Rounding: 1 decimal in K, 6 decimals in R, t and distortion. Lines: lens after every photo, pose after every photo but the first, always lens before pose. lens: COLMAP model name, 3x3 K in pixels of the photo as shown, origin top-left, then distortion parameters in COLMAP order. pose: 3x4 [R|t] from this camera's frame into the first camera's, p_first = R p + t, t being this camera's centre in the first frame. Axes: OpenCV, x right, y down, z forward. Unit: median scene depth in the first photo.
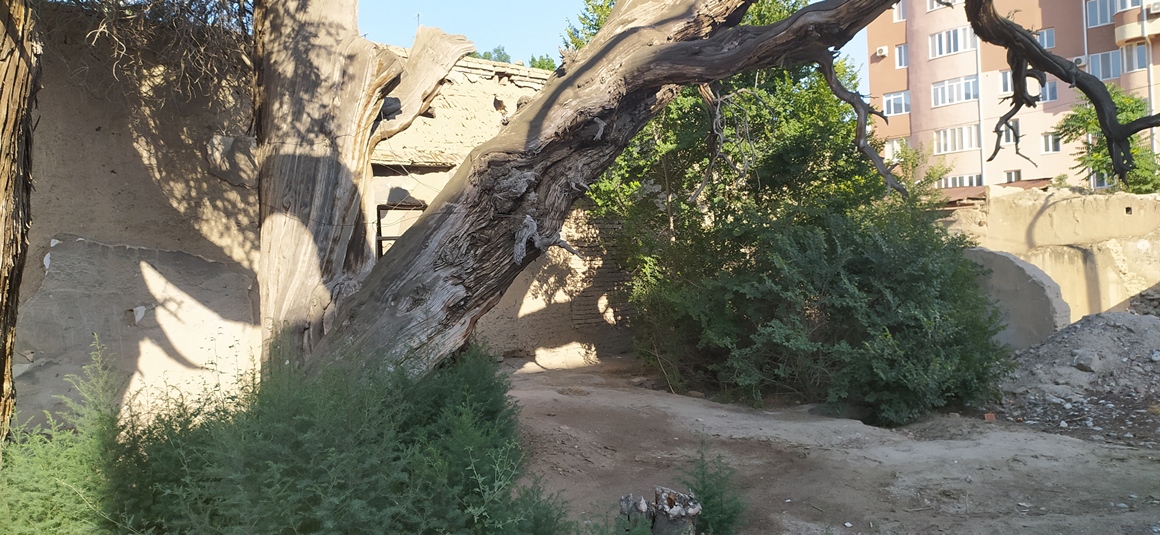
lens RADIAL K [[883.0, 0, 580.0], [0, 883.0, 295.3], [0, 0, 1]] dist [0.012340, 0.000306]
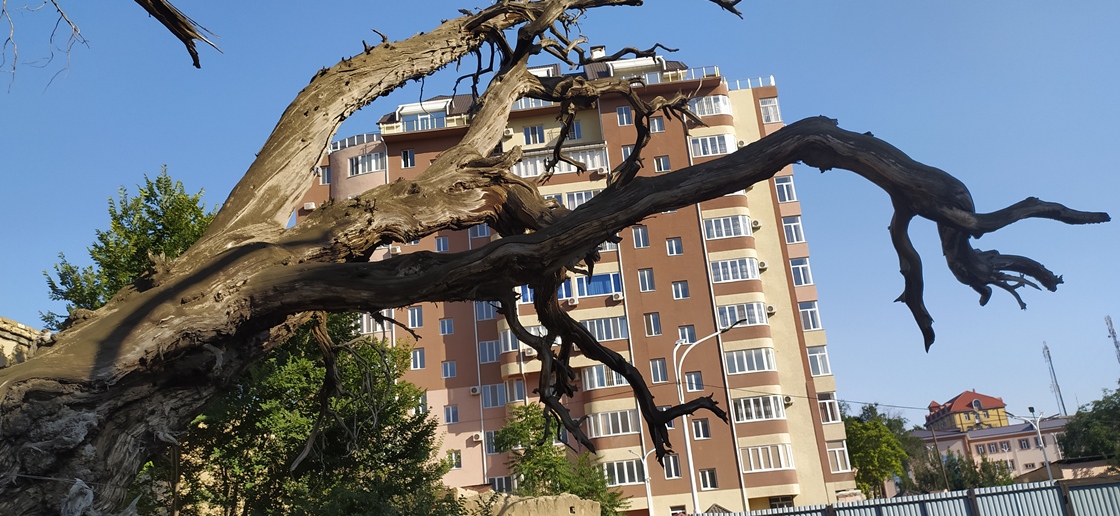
lens RADIAL K [[852.6, 0, 560.0], [0, 852.6, 284.8], [0, 0, 1]] dist [0.012340, 0.000306]
pose [[0.791185, 0.150609, 0.592742, -0.176814], [0.080748, 0.934993, -0.345352, 0.023078], [-0.606222, 0.321100, 0.727591, 0.281325]]
